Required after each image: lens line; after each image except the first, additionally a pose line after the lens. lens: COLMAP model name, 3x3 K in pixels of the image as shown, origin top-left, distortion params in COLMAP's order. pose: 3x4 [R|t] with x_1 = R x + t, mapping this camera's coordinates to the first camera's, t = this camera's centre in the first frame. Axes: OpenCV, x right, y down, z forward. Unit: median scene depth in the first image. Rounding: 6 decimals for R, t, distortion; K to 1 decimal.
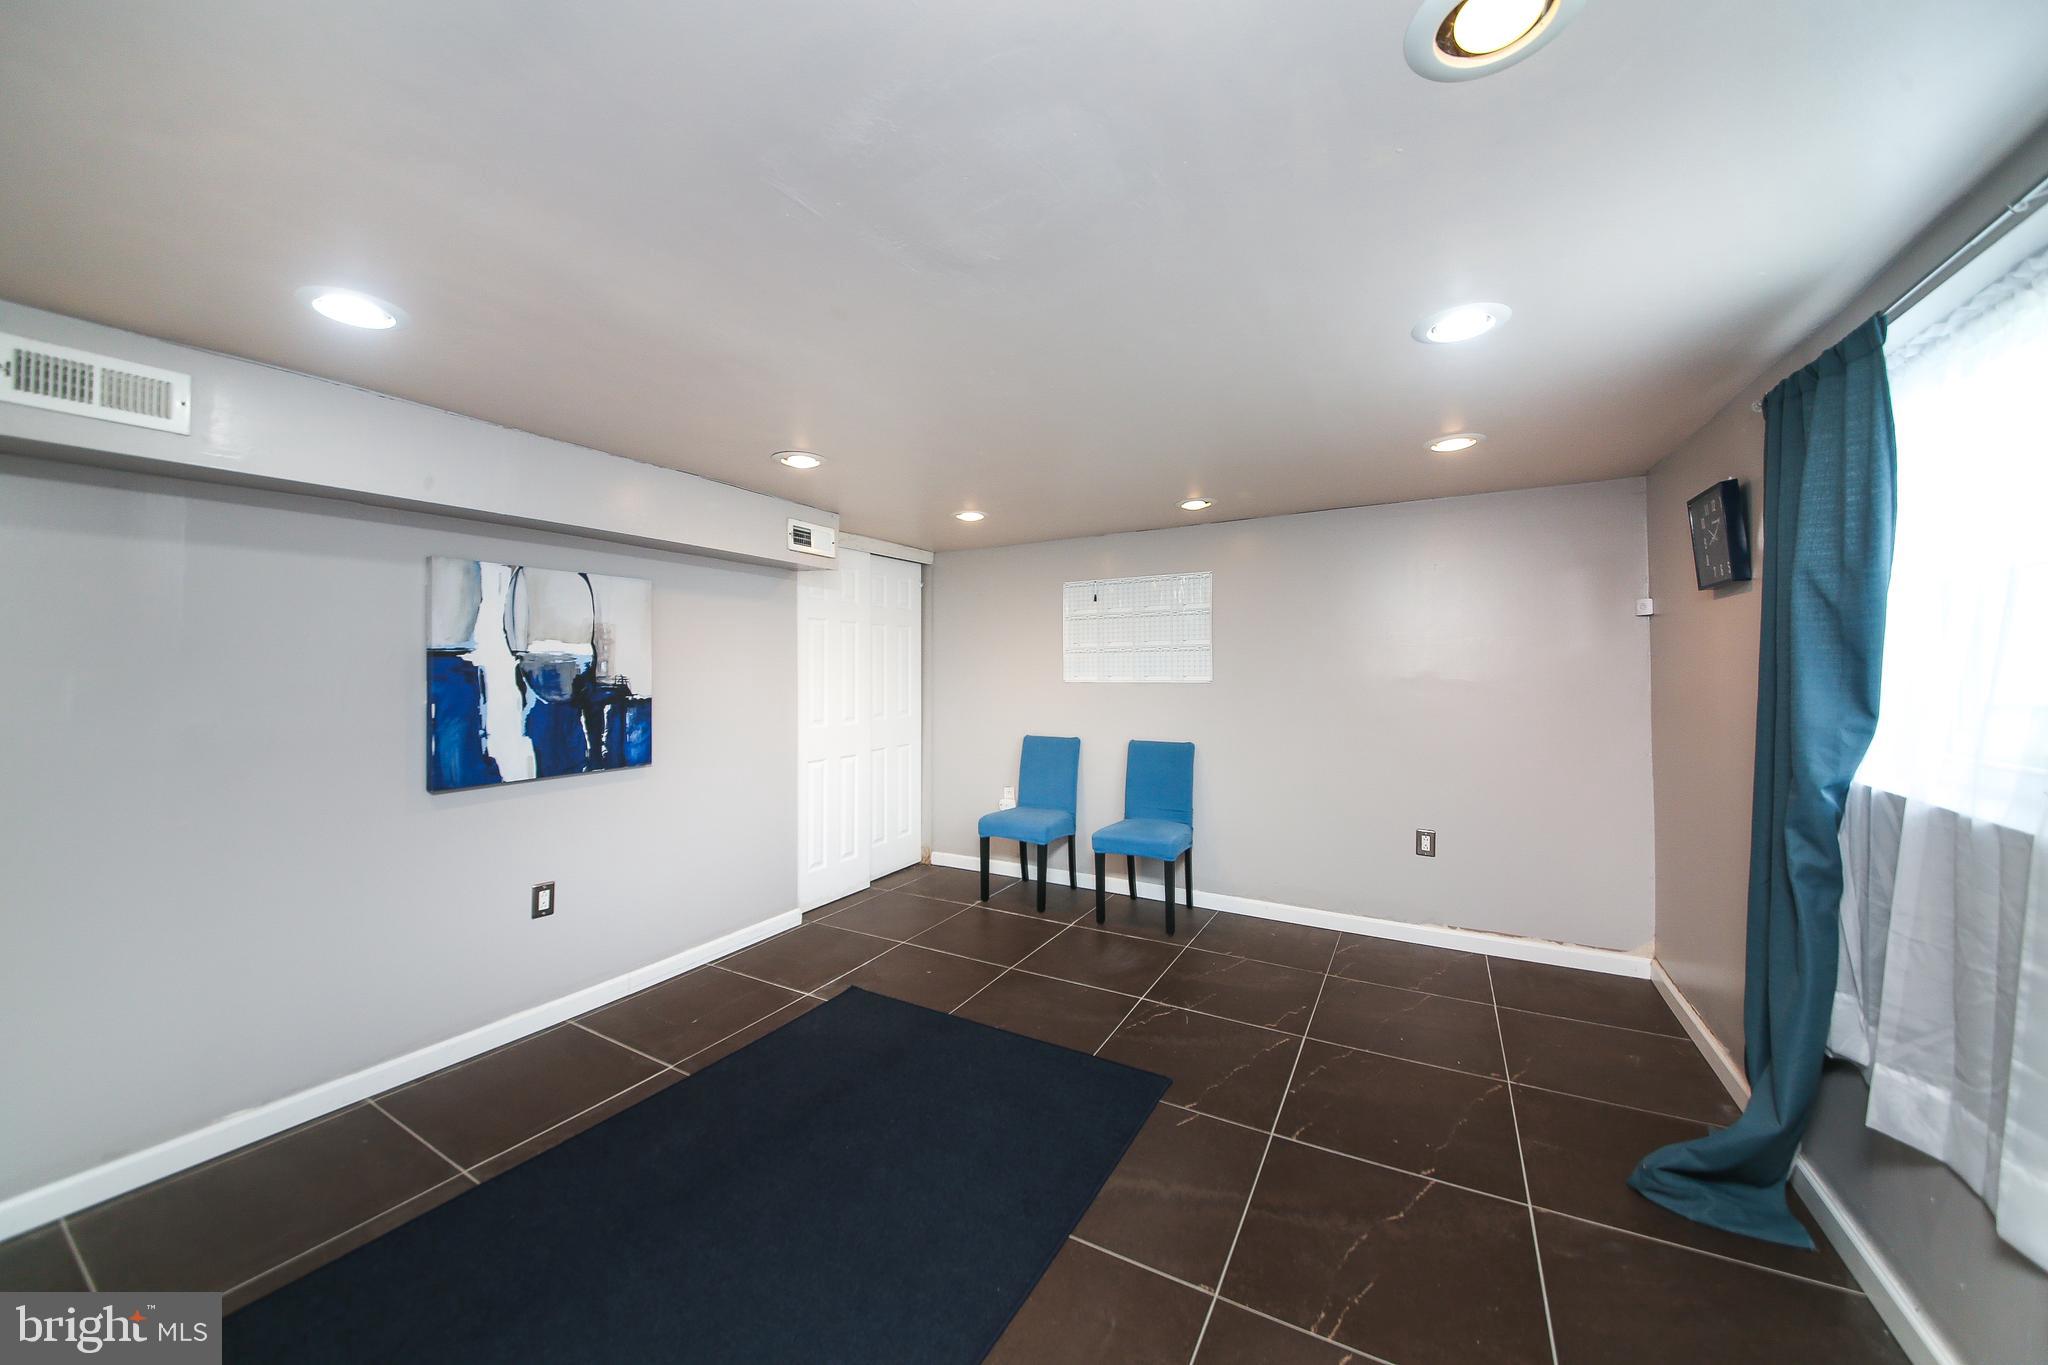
lens RADIAL K [[722.5, 0, 1023.3], [0, 722.5, 671.8], [0, 0, 1]] dist [-0.019969, -0.000922]
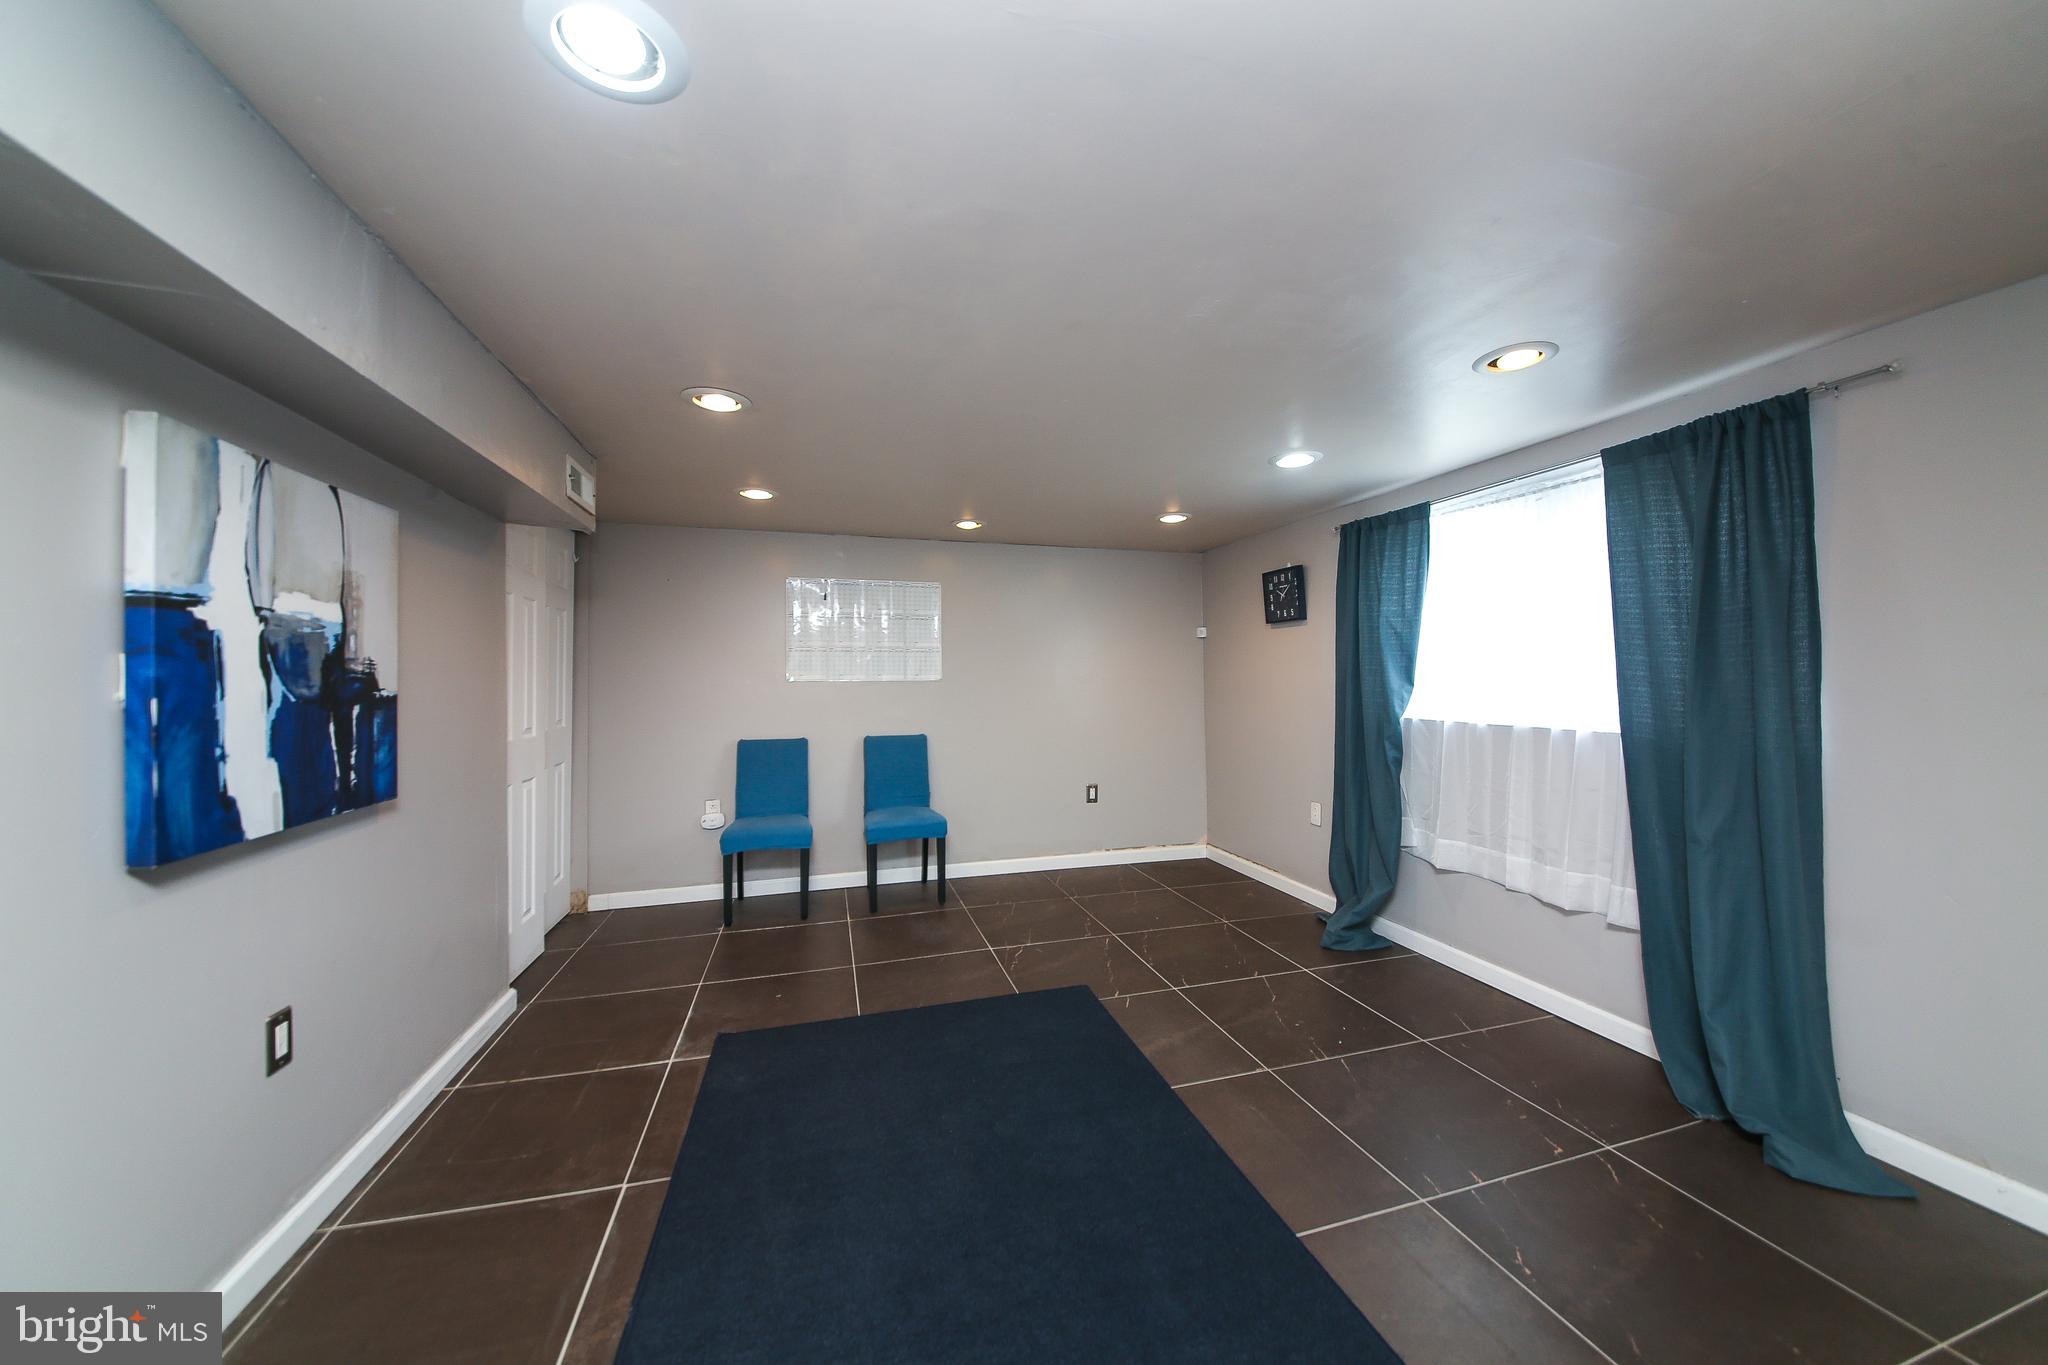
lens RADIAL K [[722.5, 0, 1033.1], [0, 722.5, 680.4], [0, 0, 1]] dist [-0.019969, -0.000922]
pose [[0.689565, 0.003096, 0.724217, -0.665926], [0.003211, 0.999968, -0.007332, 0.033605], [-0.724216, 0.007381, 0.689533, 0.166842]]
